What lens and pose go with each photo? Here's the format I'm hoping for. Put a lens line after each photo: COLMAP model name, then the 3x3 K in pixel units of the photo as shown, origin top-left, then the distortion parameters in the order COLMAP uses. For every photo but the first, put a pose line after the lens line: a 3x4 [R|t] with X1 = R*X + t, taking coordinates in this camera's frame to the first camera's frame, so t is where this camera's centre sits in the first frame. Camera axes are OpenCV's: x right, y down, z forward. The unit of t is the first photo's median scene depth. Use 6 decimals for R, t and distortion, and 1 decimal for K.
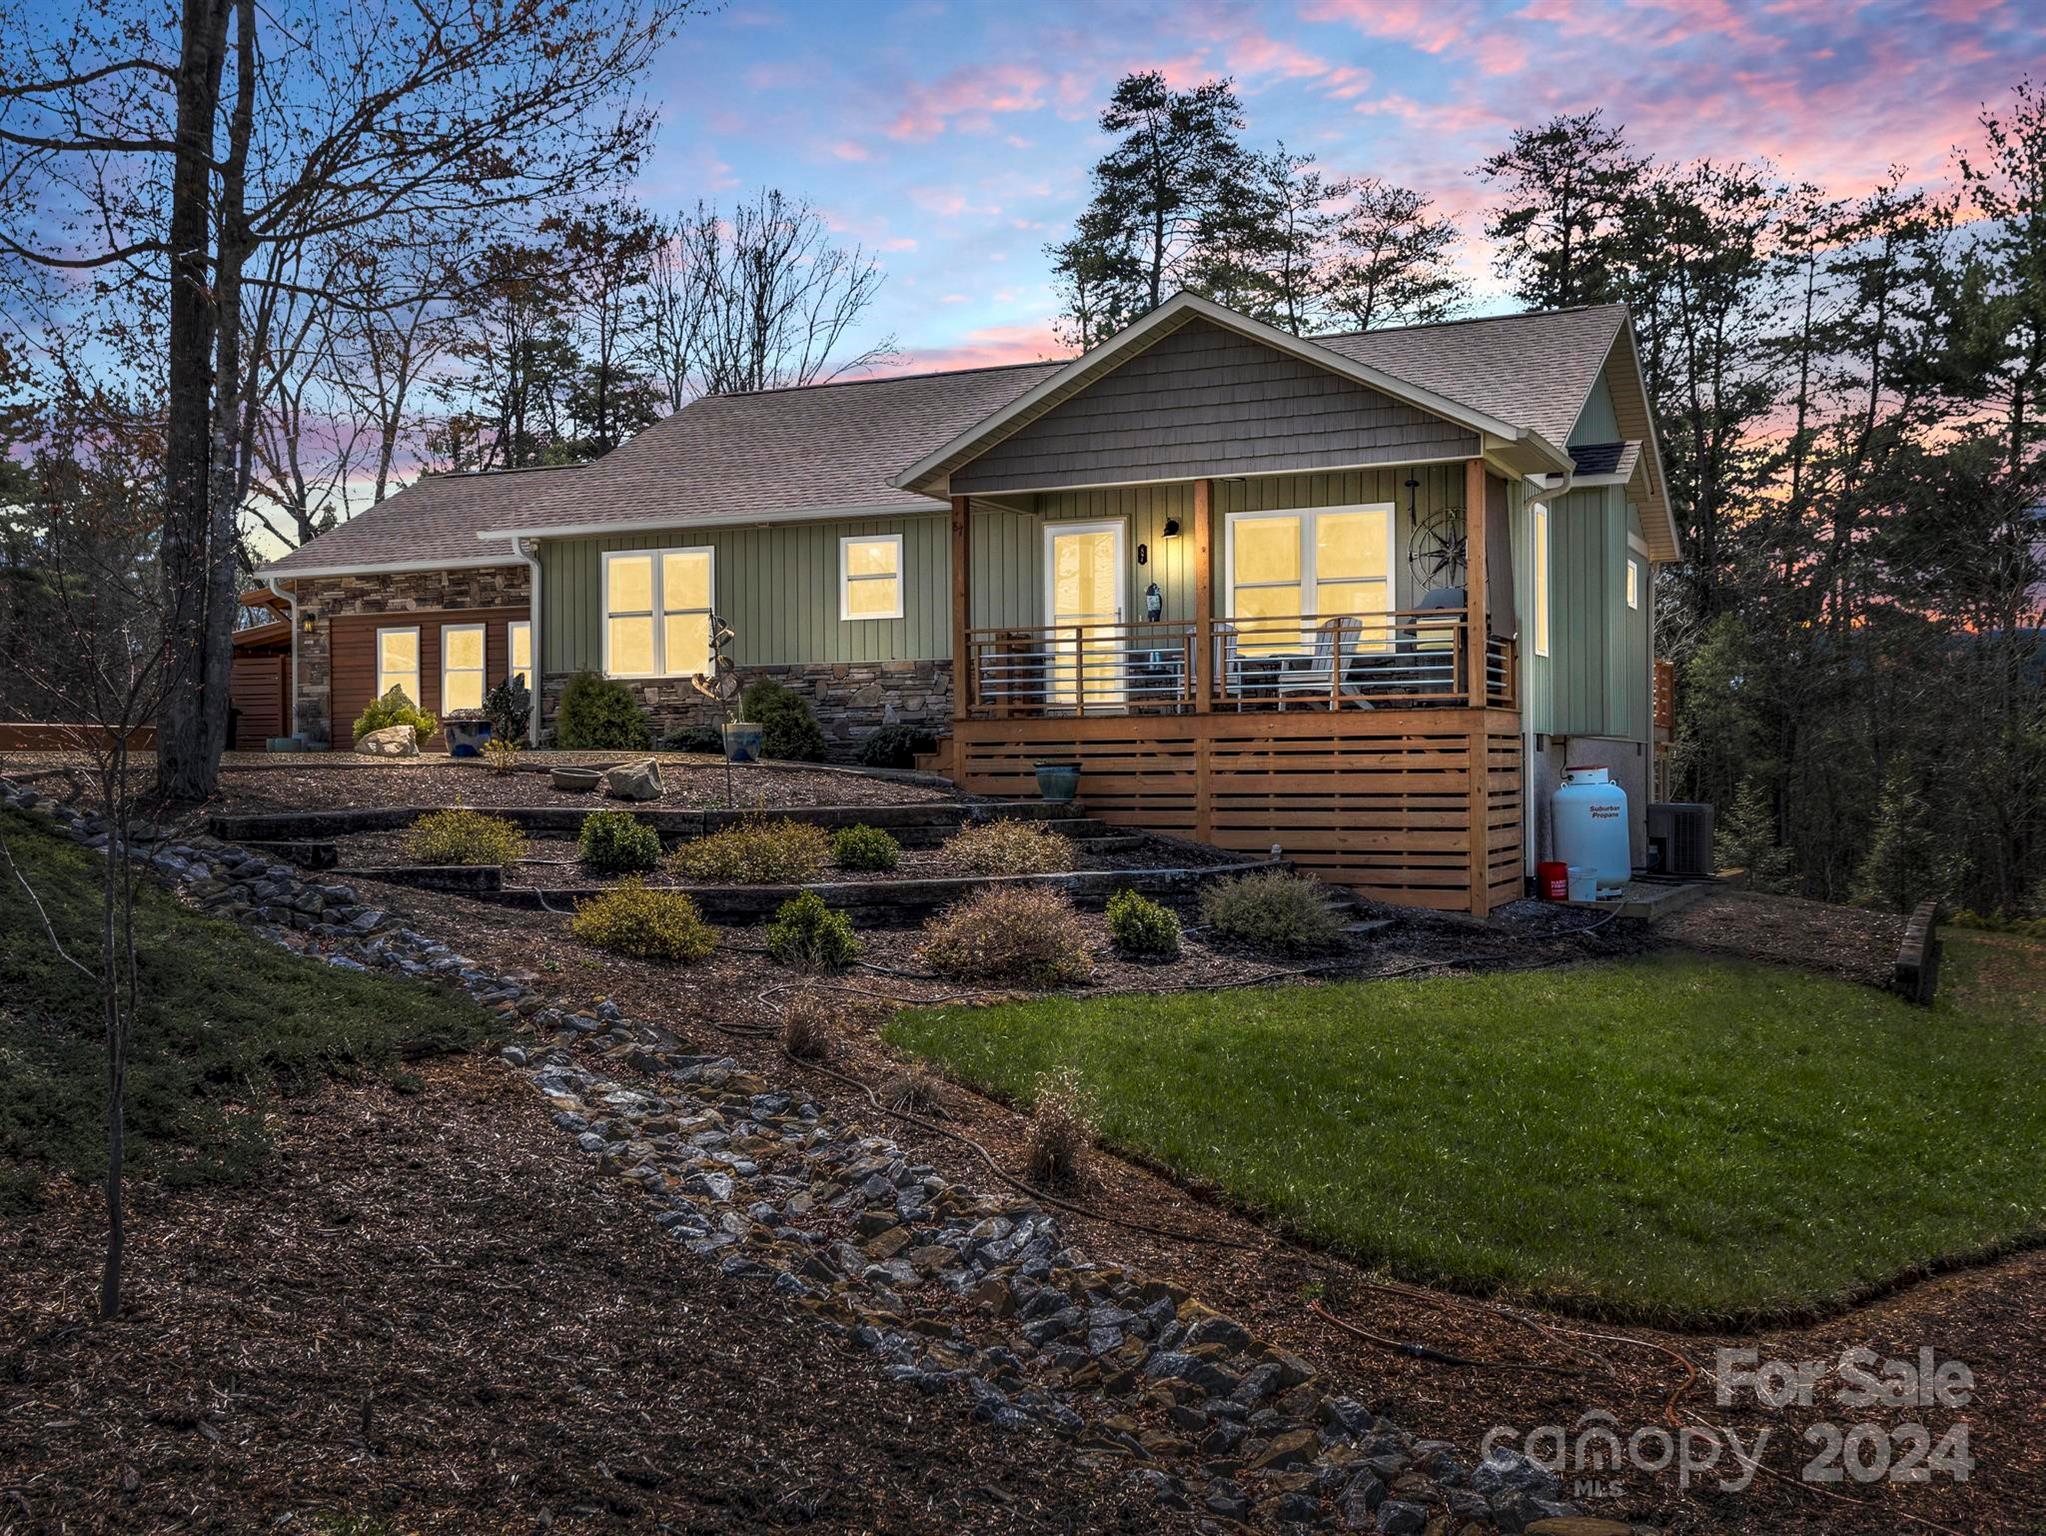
lens RADIAL K [[2117.8, 0, 1023.0], [0, 2117.8, 768.0], [0, 0, 1]] dist [-0.016628, -0.017605]
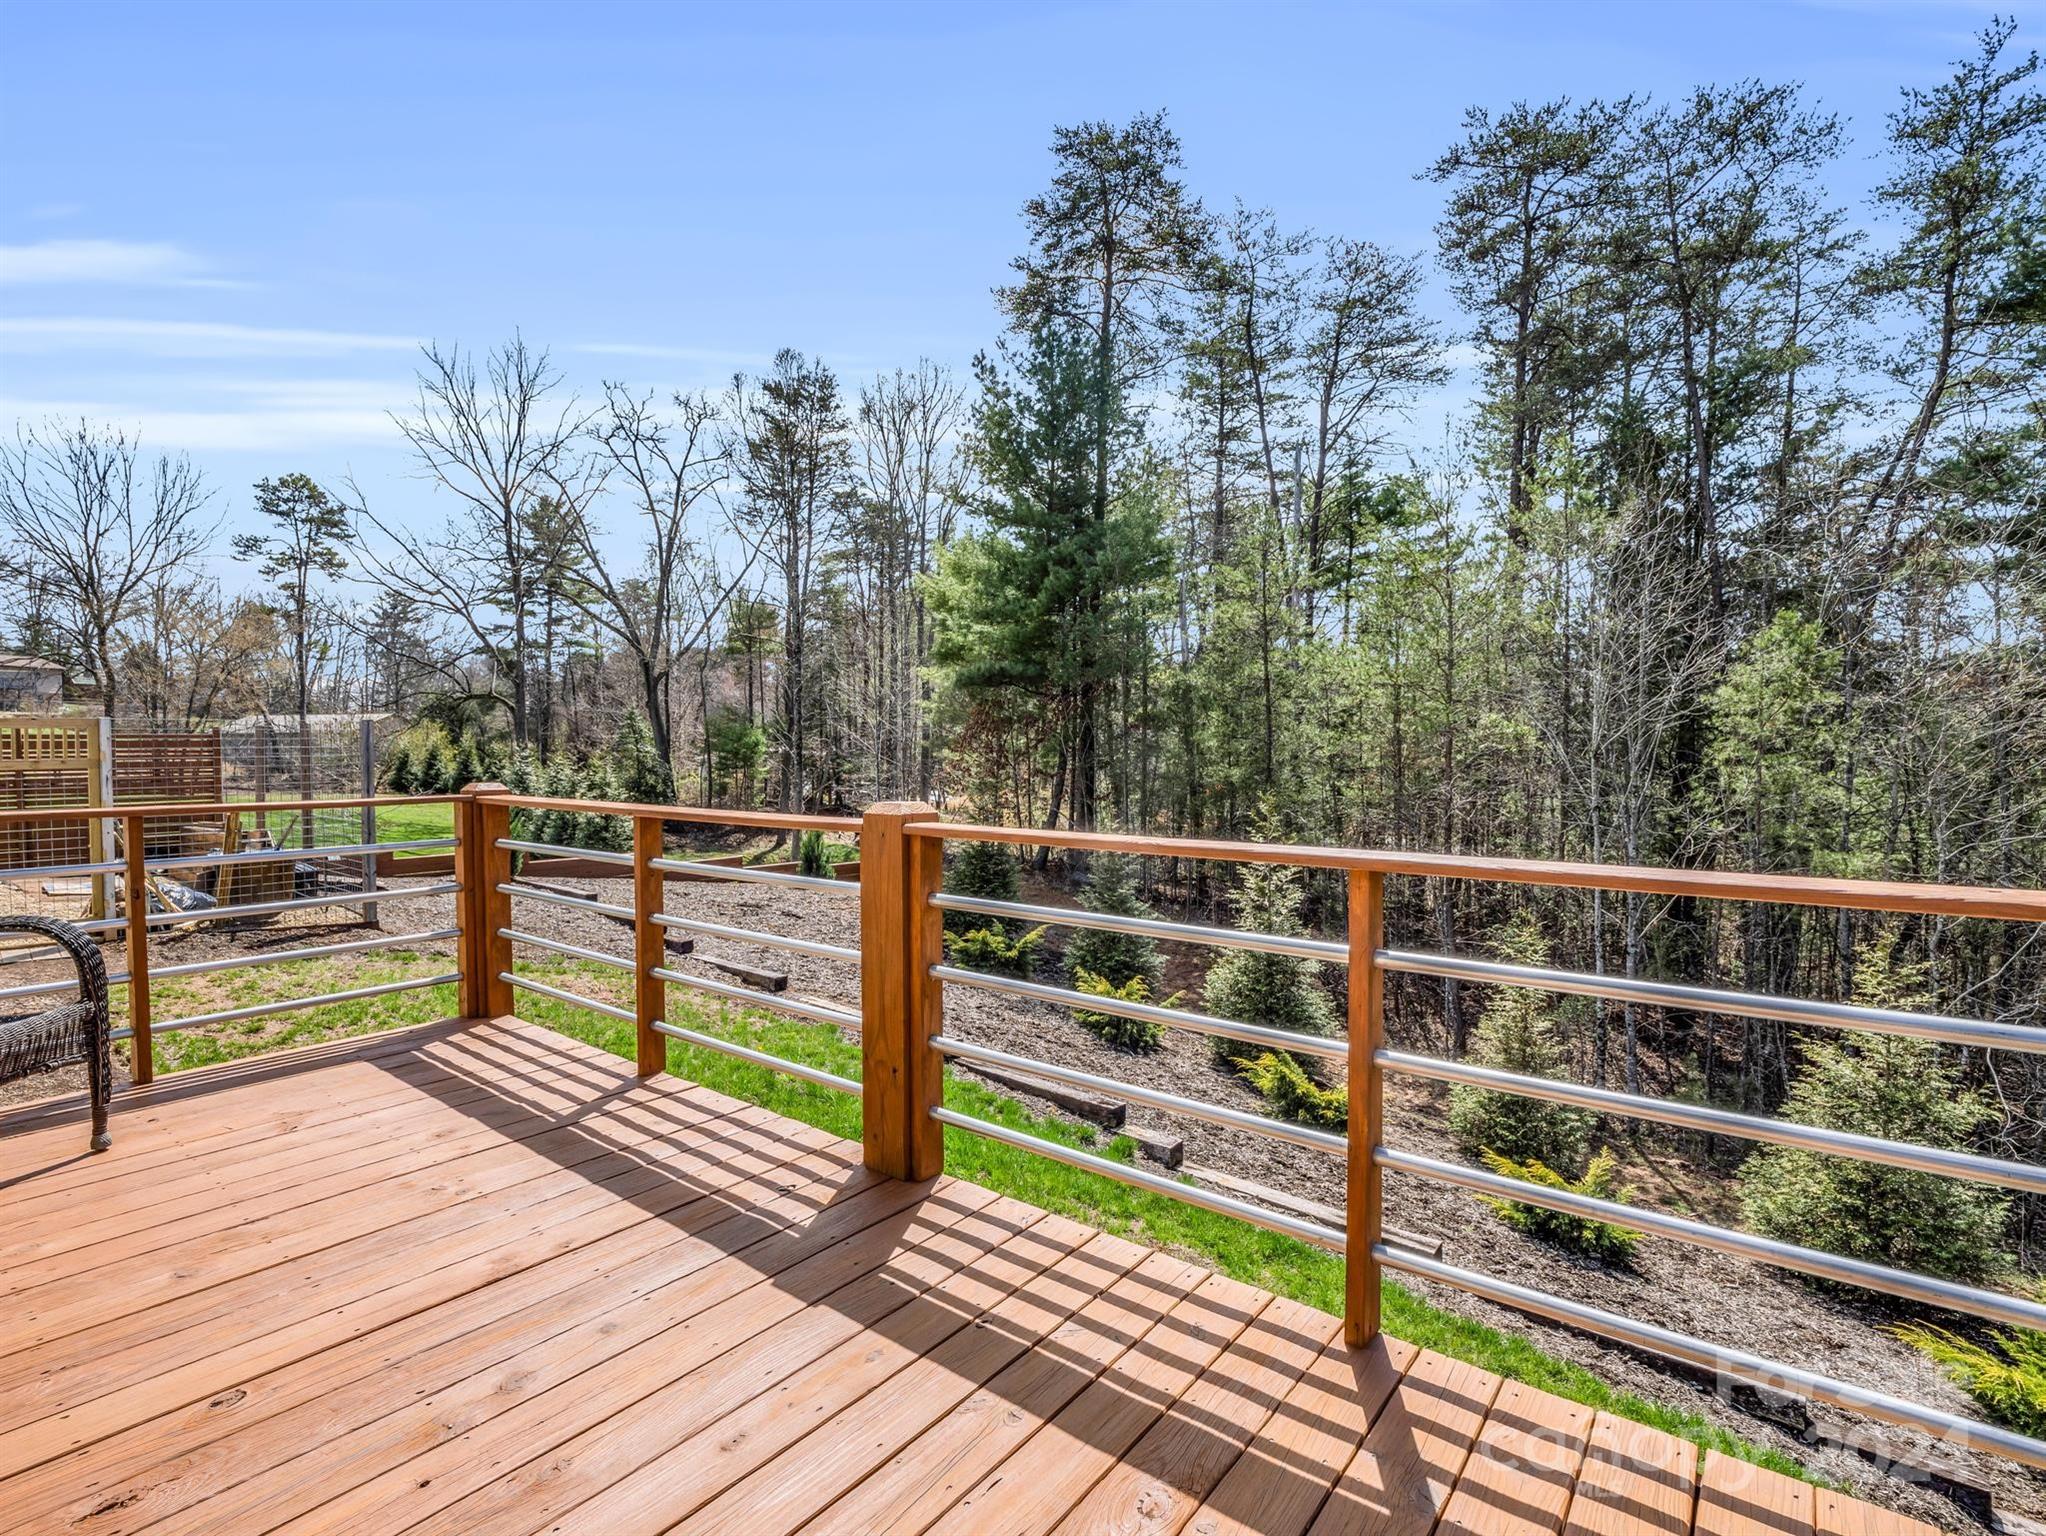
lens RADIAL K [[1004.8, 0, 995.7], [0, 1004.8, 759.9], [0, 0, 1]] dist [-0.020791, 0.000150]
pose [[0.968916, 0.006280, -0.247309, 0.207081], [0.000253, 0.999652, 0.026376, -0.042376], [0.247388, -0.025619, 0.968578, 0.760894]]
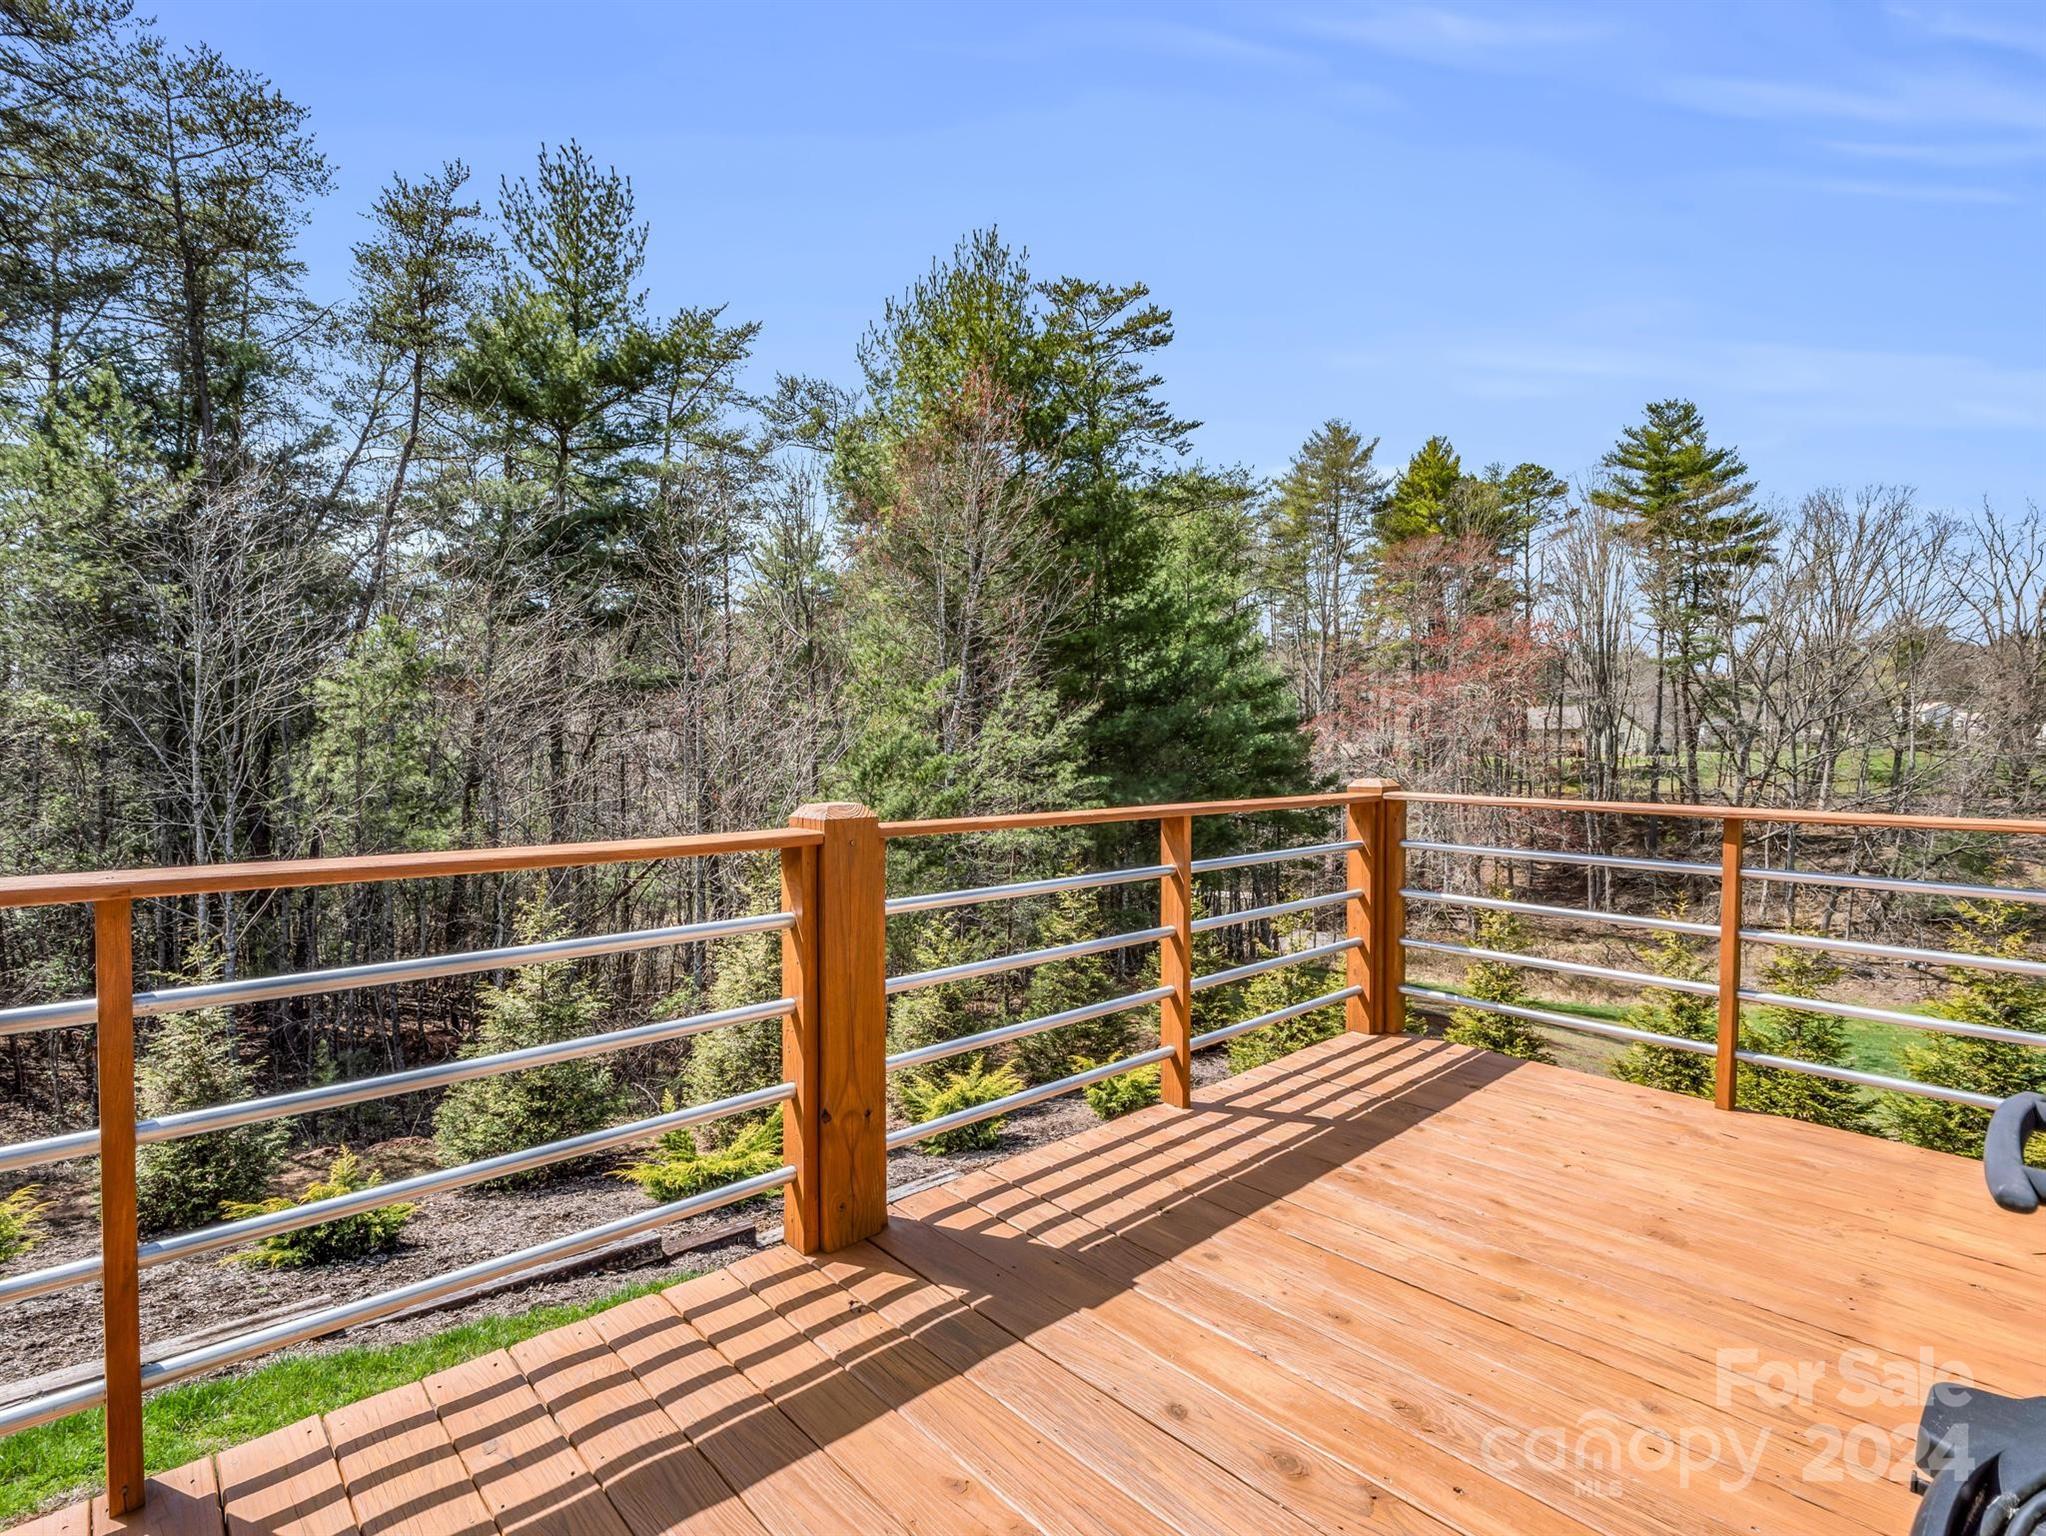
lens RADIAL K [[1004.8, 0, 995.7], [0, 1004.8, 759.9], [0, 0, 1]] dist [-0.020791, 0.000150]
pose [[0.386882, -0.013215, 0.922034, 0.144586], [-0.019140, 0.999567, 0.022357, -0.042723], [-0.921930, -0.026297, 0.386462, 0.788540]]
